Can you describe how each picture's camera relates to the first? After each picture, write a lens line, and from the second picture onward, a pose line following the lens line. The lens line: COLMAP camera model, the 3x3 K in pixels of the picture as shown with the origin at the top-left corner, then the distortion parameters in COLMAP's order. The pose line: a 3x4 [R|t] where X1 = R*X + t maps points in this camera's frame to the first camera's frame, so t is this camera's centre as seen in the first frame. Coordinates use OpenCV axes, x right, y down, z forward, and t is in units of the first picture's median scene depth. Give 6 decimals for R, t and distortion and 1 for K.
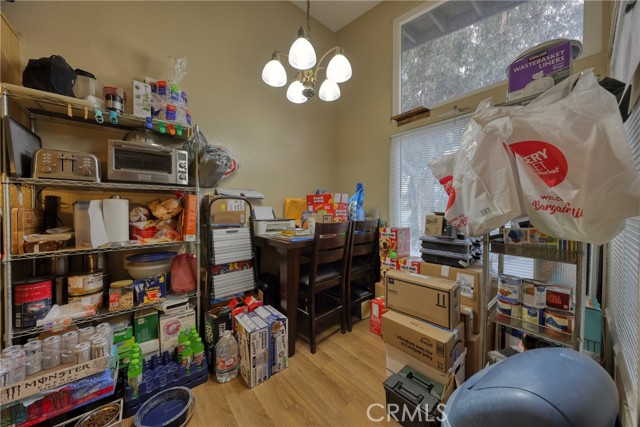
lens RADIAL K [[218.7, 0, 318.9], [0, 218.7, 212.1], [0, 0, 1]] dist [0.001807, -0.000106]
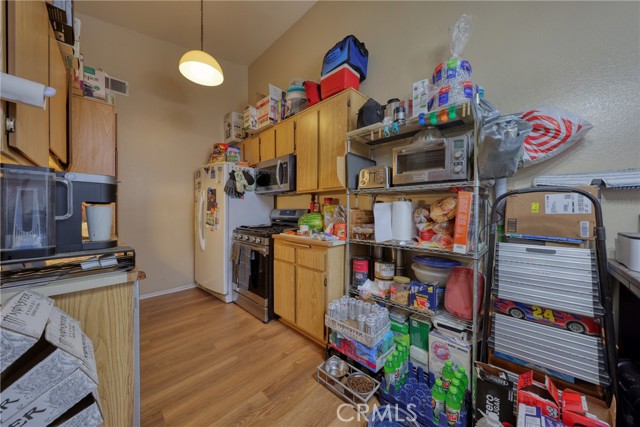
lens RADIAL K [[218.7, 0, 317.5], [0, 218.7, 212.2], [0, 0, 1]] dist [0.001807, -0.000106]
pose [[0.103284, 0.010504, -0.994596, 0.115289], [-0.016260, 0.999828, 0.008871, -0.007202], [0.994519, 0.015256, 0.103437, 0.434780]]
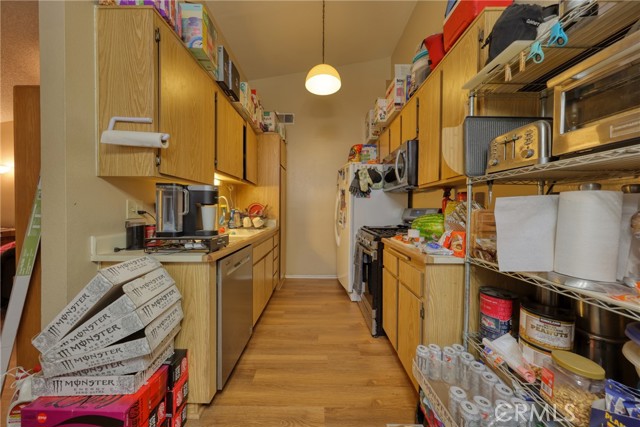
lens RADIAL K [[218.7, 0, 320.9], [0, 218.7, 212.2], [0, 0, 1]] dist [0.001807, -0.000106]
pose [[-0.636369, 0.008294, -0.771340, -0.151068], [-0.015704, 0.999596, 0.023705, -0.013598], [0.771225, 0.027198, -0.635982, 0.797618]]
